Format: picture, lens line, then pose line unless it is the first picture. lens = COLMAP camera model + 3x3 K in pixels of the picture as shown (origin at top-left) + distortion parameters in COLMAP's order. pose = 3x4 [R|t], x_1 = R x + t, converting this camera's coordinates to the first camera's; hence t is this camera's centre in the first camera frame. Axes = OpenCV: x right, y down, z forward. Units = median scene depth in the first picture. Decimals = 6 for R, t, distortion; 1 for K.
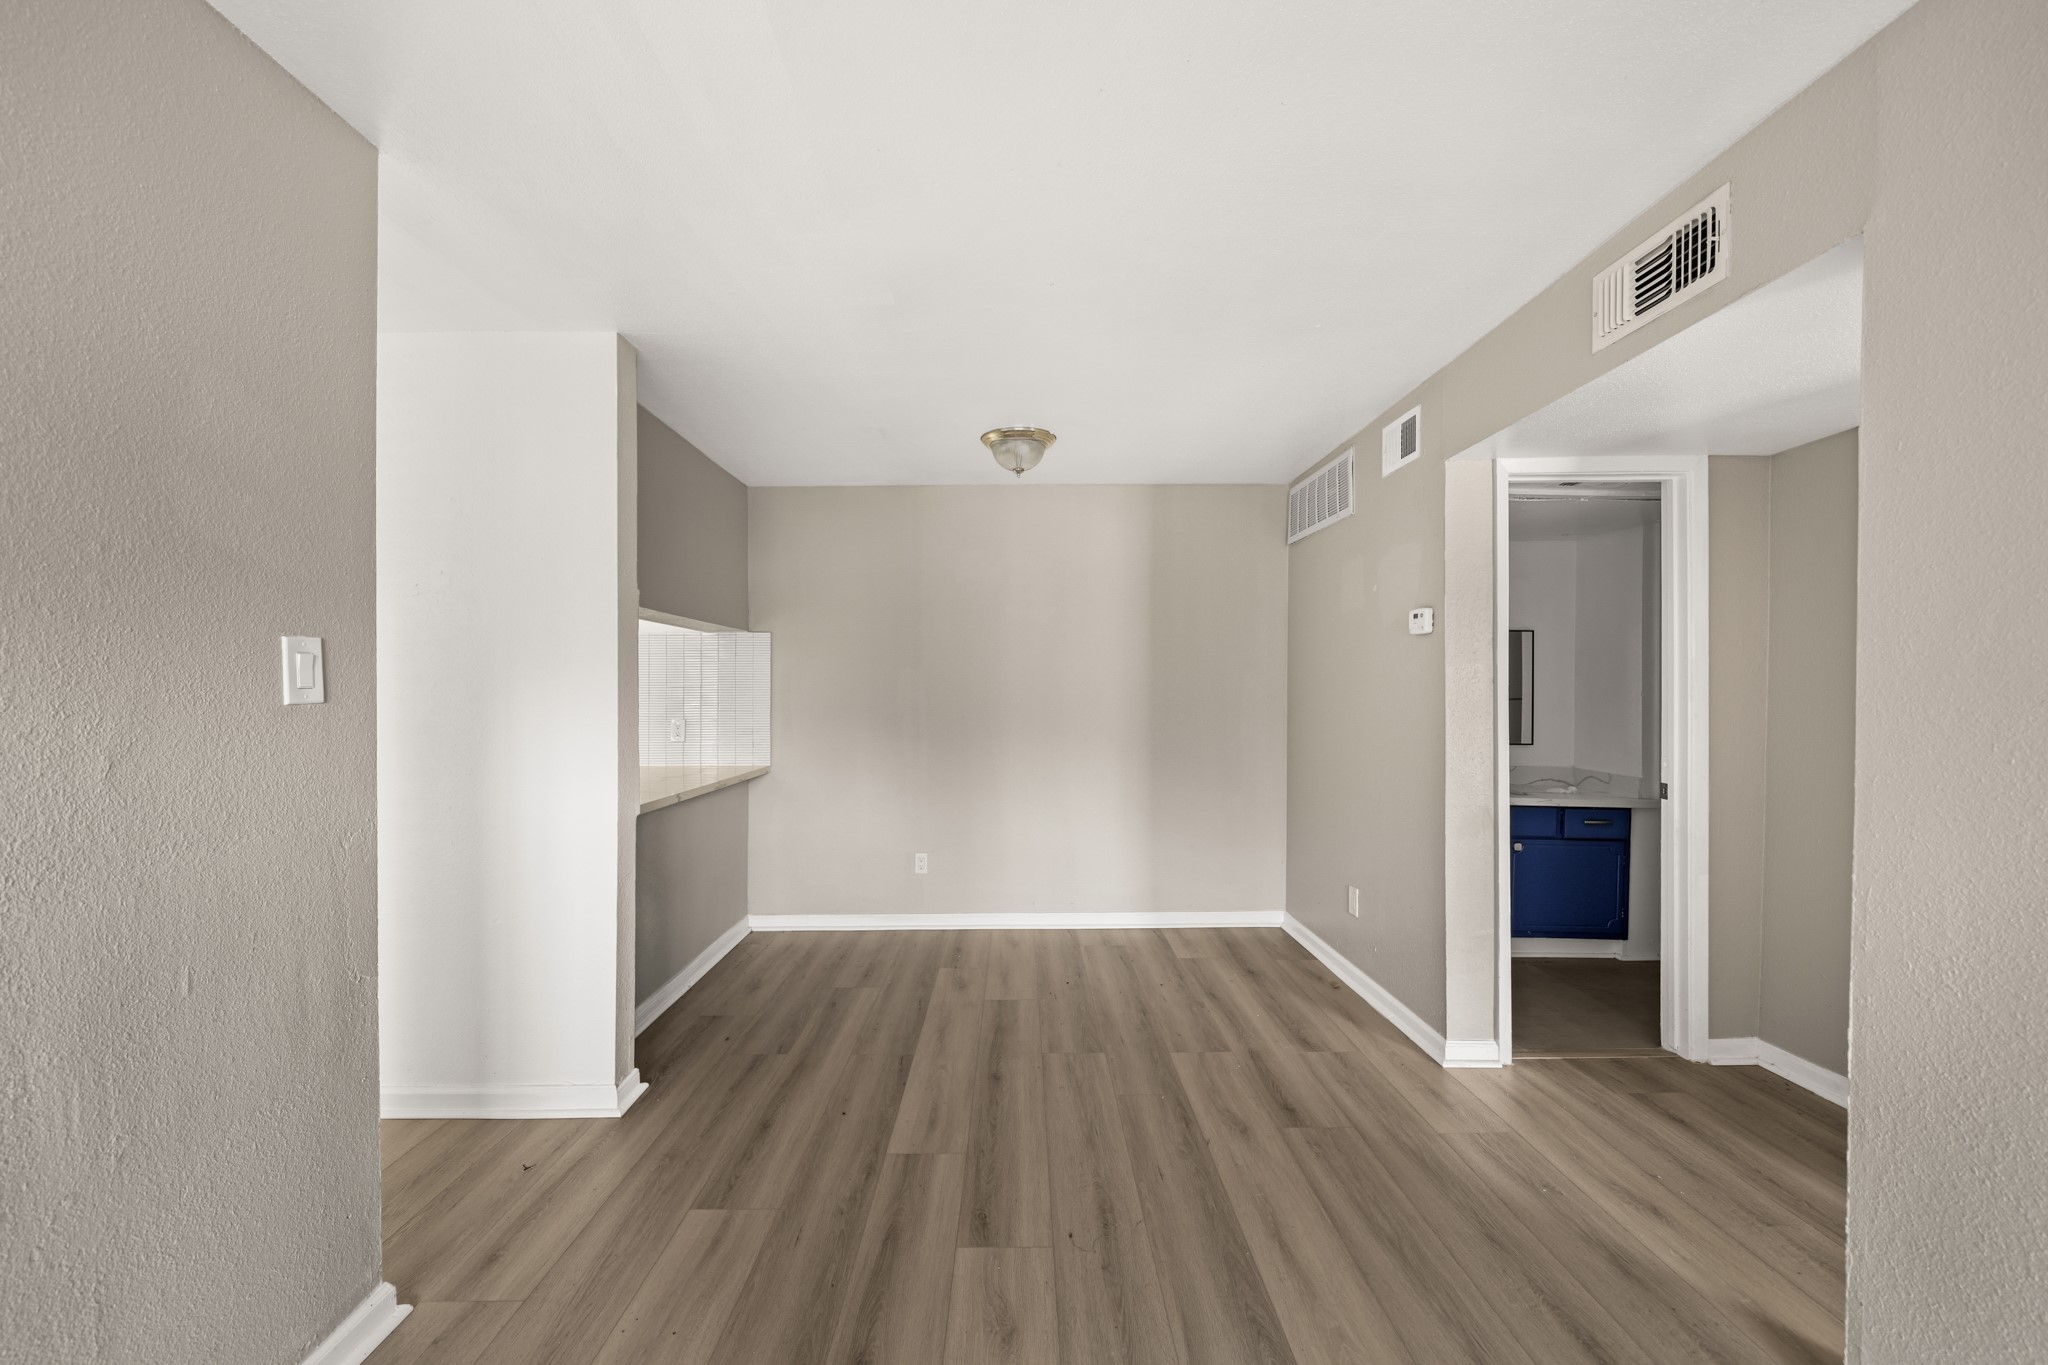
lens RADIAL K [[812.7, 0, 1016.4], [0, 812.7, 694.1], [0, 0, 1]] dist [-0.006425, 0.000029]
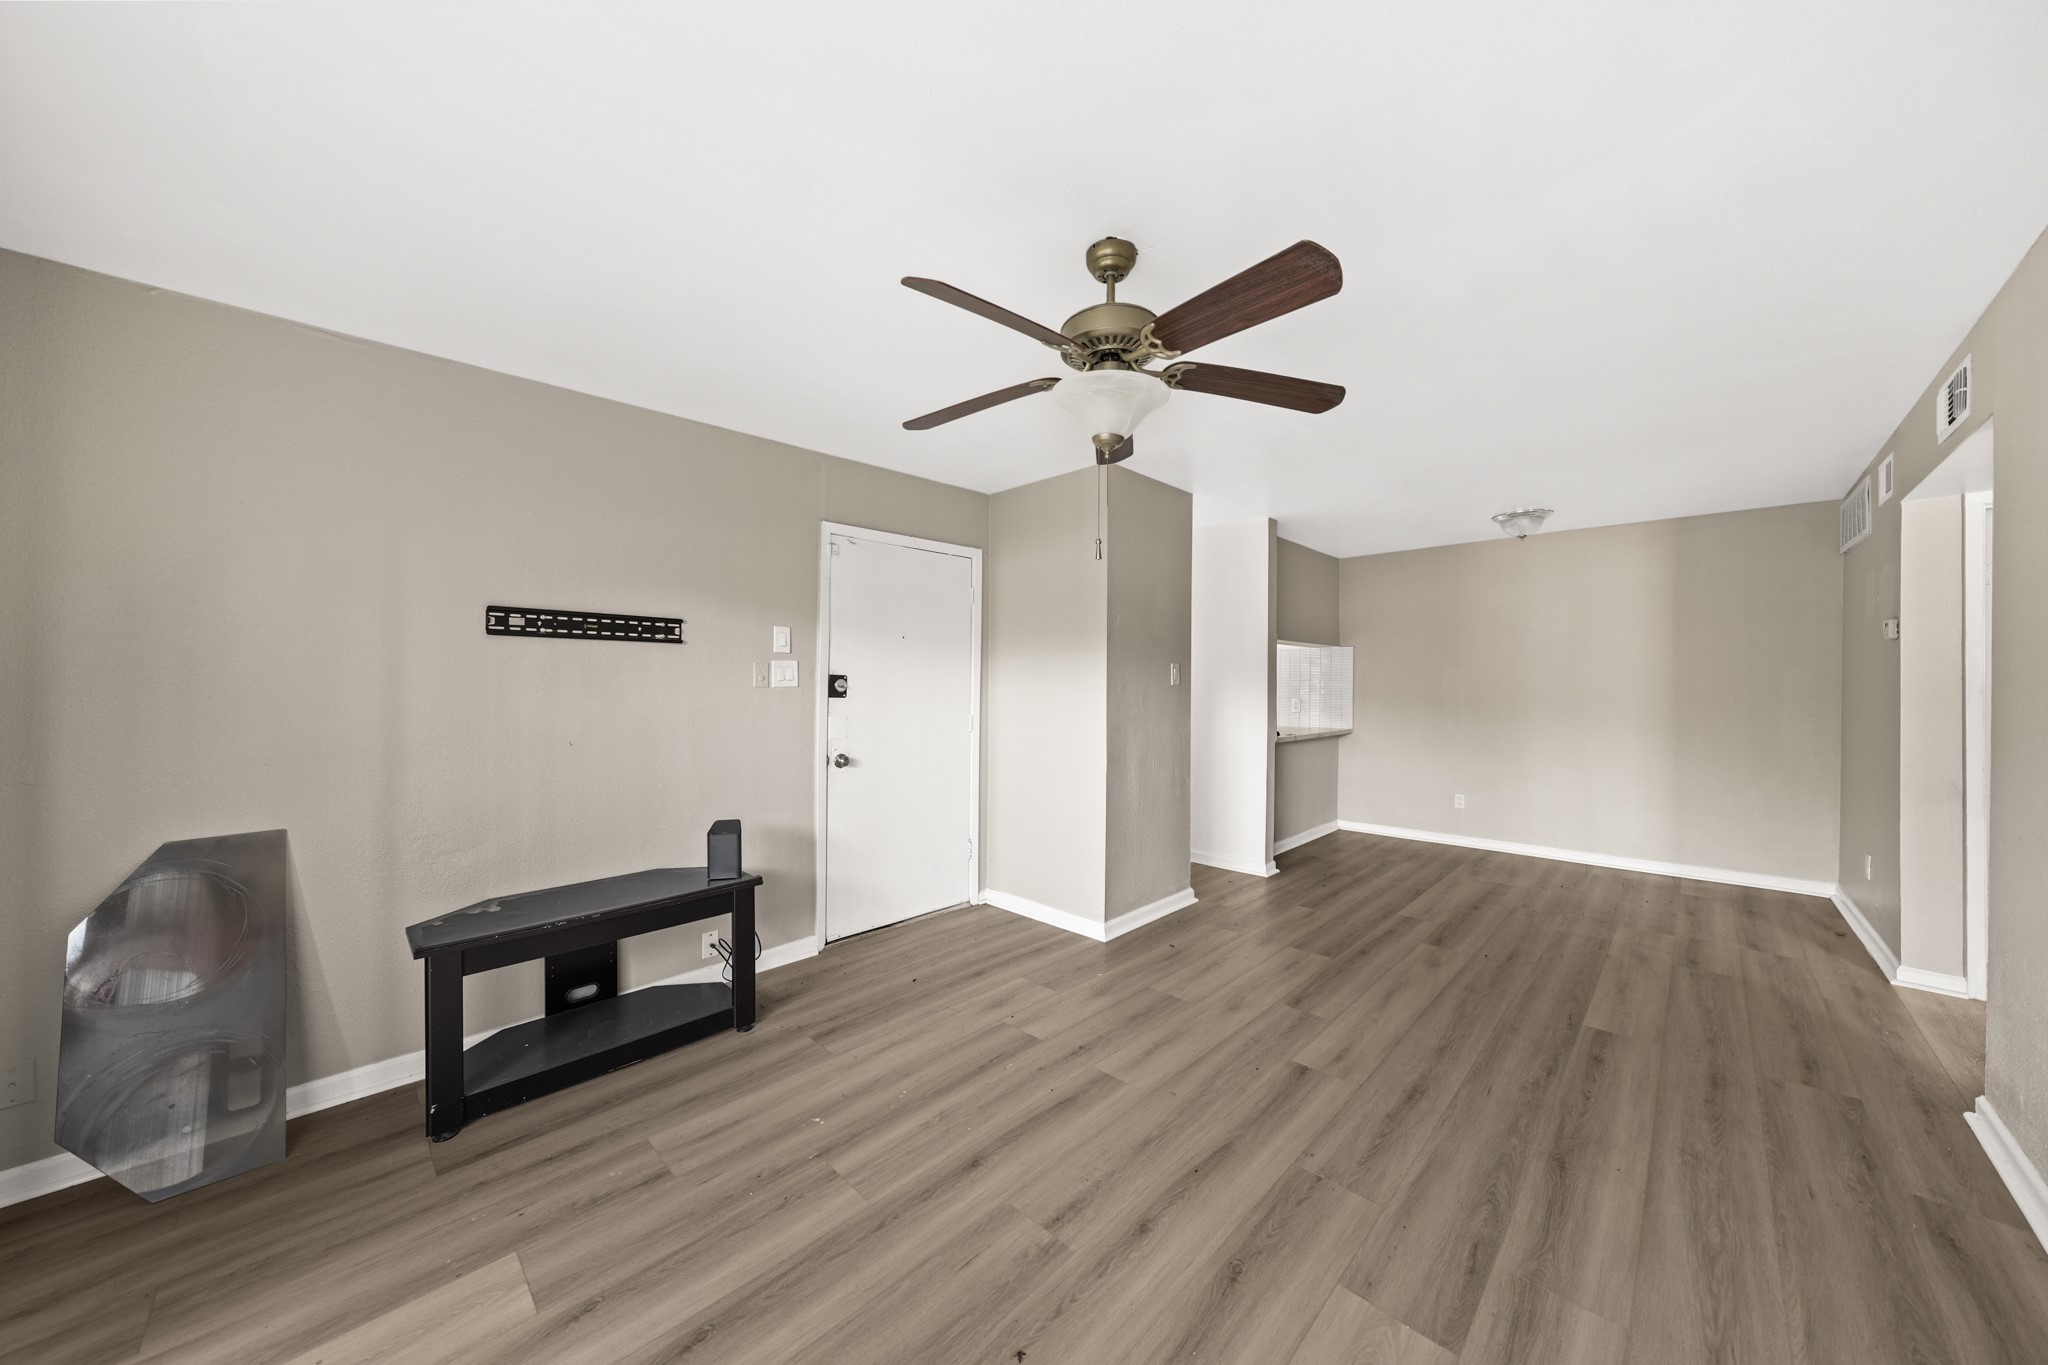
lens RADIAL K [[688.4, 0, 1024.0], [0, 688.4, 682.5], [0, 0, 1]] dist [-0.005831, -0.000100]
pose [[0.714044, 0.005881, -0.700076, 0.310094], [-0.009416, 0.999955, -0.001204, 0.006218], [0.700038, 0.007452, 0.714067, -0.723052]]
